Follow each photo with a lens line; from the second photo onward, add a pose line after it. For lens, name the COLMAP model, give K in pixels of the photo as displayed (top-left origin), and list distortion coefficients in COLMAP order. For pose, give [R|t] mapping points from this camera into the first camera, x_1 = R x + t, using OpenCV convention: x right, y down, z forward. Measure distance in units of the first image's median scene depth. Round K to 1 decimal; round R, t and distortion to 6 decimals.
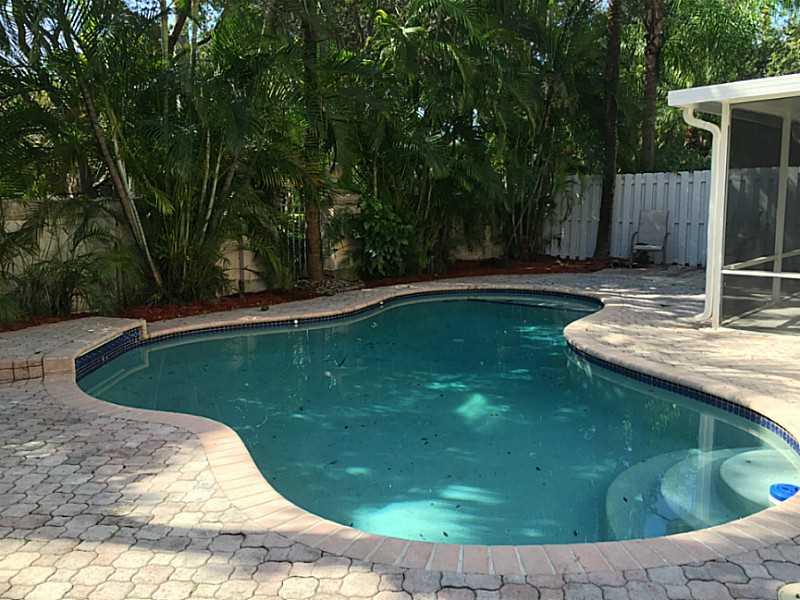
lens RADIAL K [[689.4, 0, 400.0], [0, 689.4, 300.0], [0, 0, 1]] dist [0.013253, 0.009490]
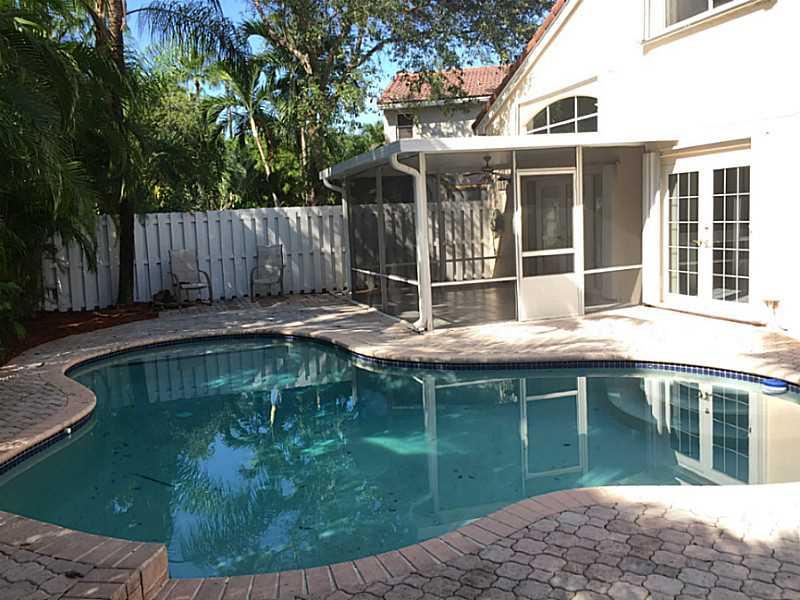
lens RADIAL K [[689.4, 0, 400.0], [0, 689.4, 300.0], [0, 0, 1]] dist [0.013253, 0.009490]
pose [[0.472866, -0.114134, 0.873711, -0.659768], [0.171398, 0.984549, 0.035850, -0.071784], [-0.864304, 0.132800, 0.485122, 0.453757]]
